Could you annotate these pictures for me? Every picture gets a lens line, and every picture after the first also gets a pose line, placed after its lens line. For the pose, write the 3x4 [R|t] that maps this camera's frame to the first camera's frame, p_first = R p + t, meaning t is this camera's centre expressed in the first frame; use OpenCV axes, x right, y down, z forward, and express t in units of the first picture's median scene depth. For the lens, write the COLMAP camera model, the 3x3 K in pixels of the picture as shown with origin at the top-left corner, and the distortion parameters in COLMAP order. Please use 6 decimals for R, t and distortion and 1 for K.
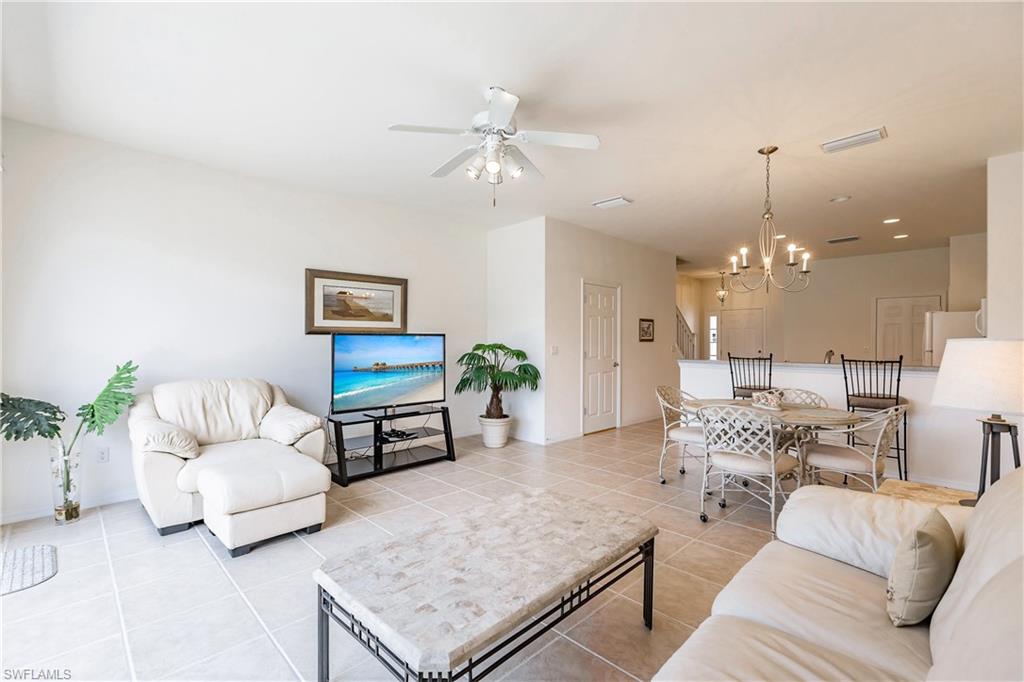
lens RADIAL K [[463.4, 0, 507.4], [0, 463.4, 342.7], [0, 0, 1]] dist [0.002655, -0.000939]
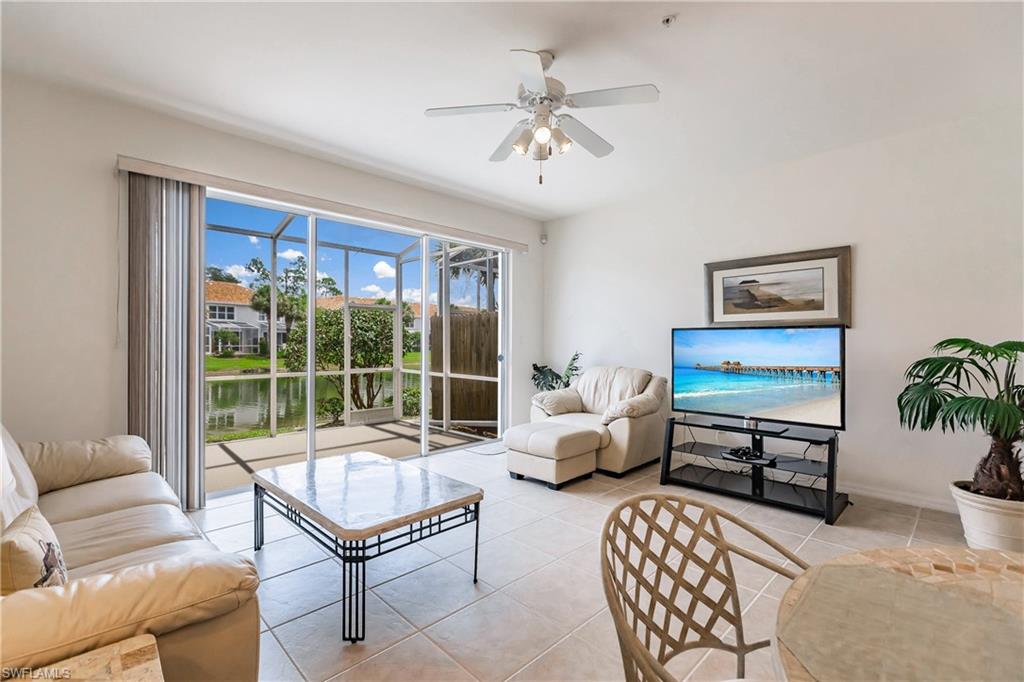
lens RADIAL K [[463.4, 0, 513.8], [0, 463.4, 339.0], [0, 0, 1]] dist [0.002655, -0.000939]
pose [[0.006831, -0.007060, -0.999952, 0.524241], [-0.008388, 0.999939, -0.007117, 0.010262], [0.999941, 0.008436, 0.006772, 0.562581]]
